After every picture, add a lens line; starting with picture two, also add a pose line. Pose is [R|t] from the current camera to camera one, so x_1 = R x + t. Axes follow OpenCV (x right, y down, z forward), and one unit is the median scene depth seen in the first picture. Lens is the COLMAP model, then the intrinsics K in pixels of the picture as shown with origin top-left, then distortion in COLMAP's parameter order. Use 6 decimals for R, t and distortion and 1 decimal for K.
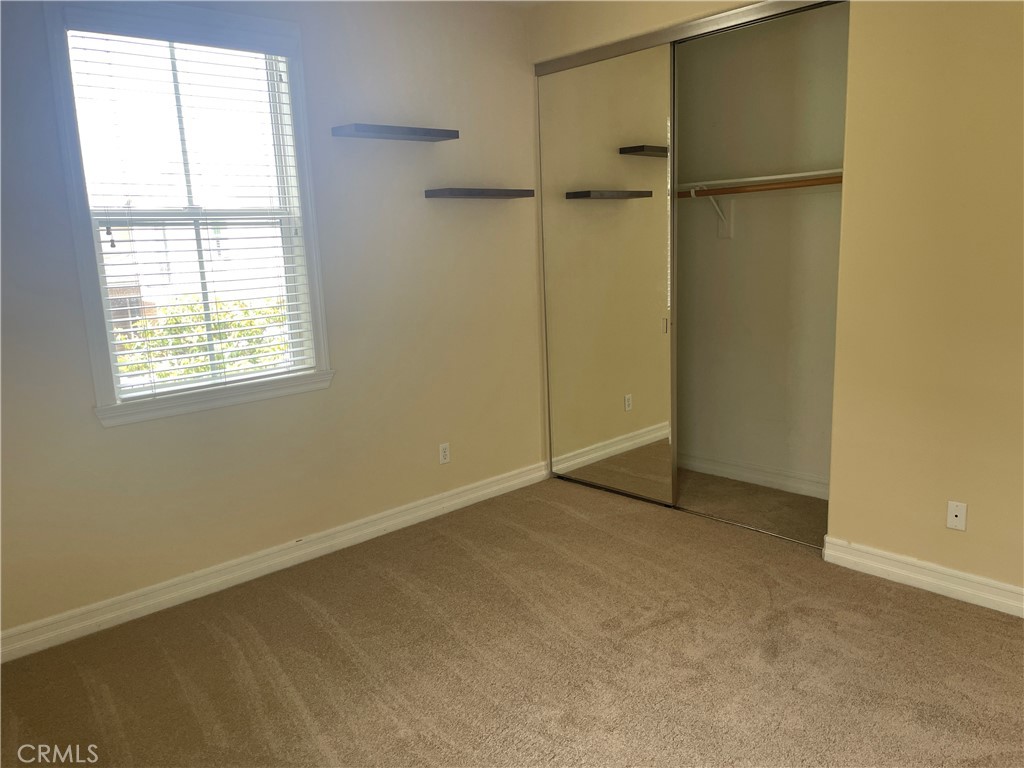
lens RADIAL K [[779.7, 0, 517.8], [0, 779.7, 388.5], [0, 0, 1]] dist [0.072867, -0.102540]
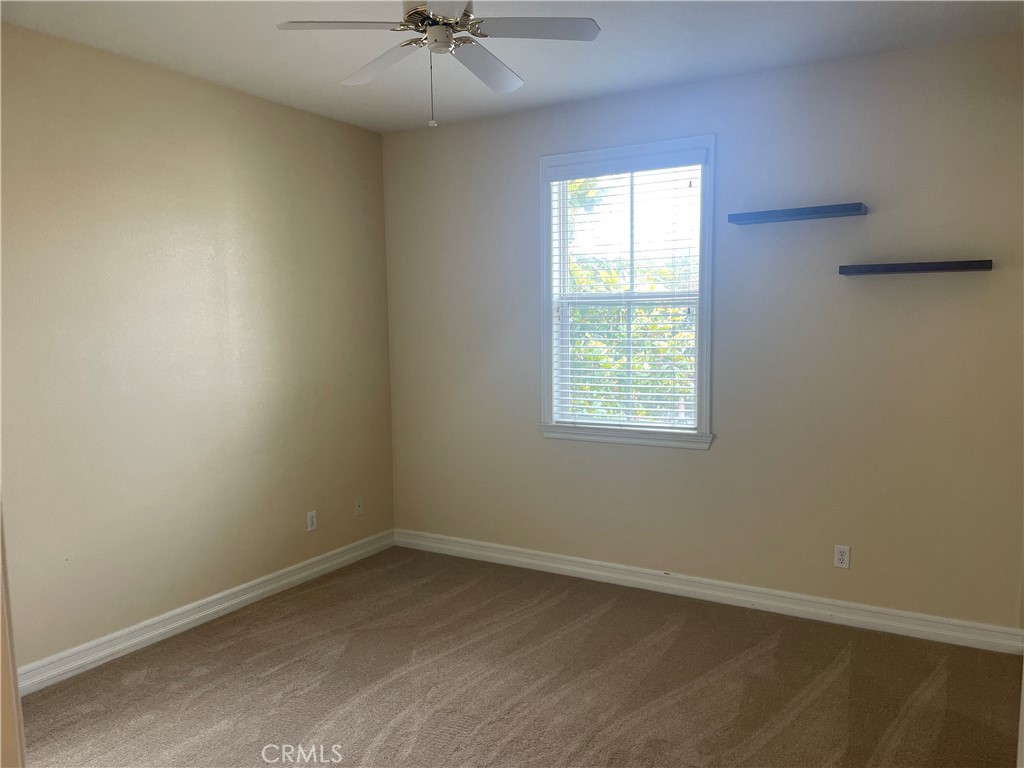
lens RADIAL K [[779.0, 0, 513.4], [0, 779.0, 386.0], [0, 0, 1]] dist [0.087378, -0.175288]
pose [[0.261891, 0.117143, -0.957962, 0.754527], [-0.180429, 0.981048, 0.070640, -0.121046], [0.948081, 0.154344, 0.278064, 0.431723]]
